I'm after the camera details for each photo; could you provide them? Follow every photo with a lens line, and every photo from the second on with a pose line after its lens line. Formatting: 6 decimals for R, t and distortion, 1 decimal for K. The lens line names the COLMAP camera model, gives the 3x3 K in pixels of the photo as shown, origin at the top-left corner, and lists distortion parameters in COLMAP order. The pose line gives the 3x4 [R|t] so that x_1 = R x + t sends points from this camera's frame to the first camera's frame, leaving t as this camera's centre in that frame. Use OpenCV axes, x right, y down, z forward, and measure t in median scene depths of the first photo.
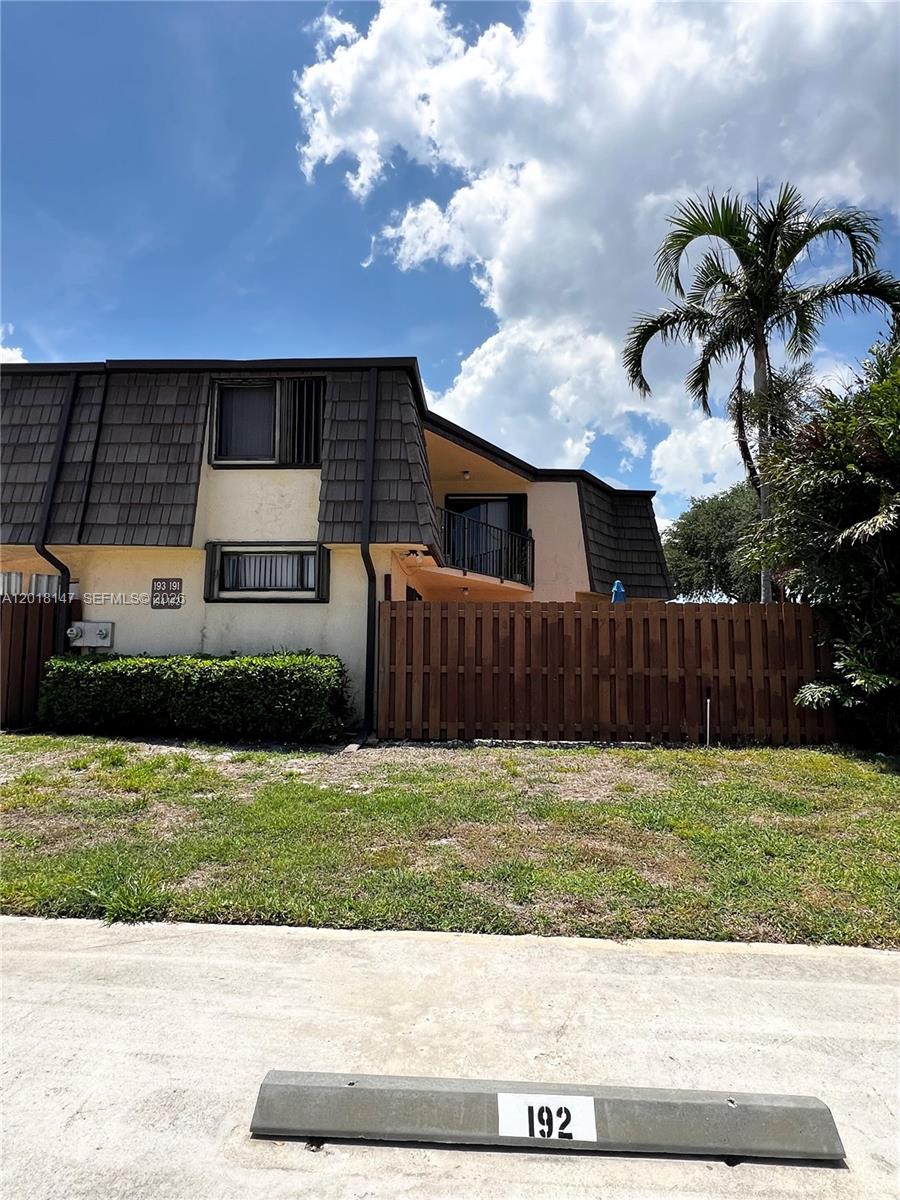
lens RADIAL K [[683.7, 0, 452.4], [0, 683.7, 596.0], [0, 0, 1]] dist [-0.005718, 0.002392]
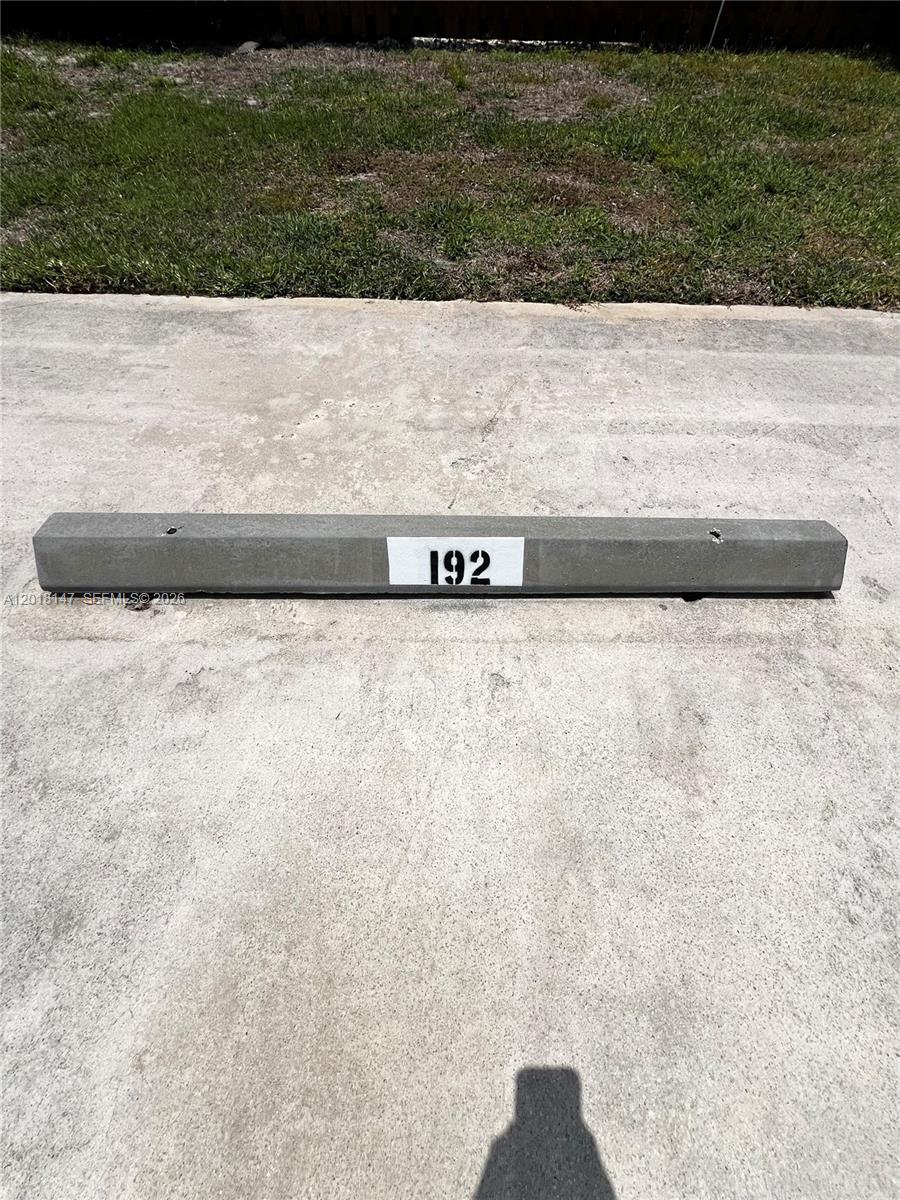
lens RADIAL K [[480.4, 0, 454.0], [0, 480.4, 590.6], [0, 0, 1]] dist [-0.002544, 0.000566]
pose [[0.998286, -0.042918, 0.039781, 0.067715], [-0.010128, 0.542820, 0.839788, 0.211303], [-0.057636, -0.838752, 0.541455, 0.415018]]
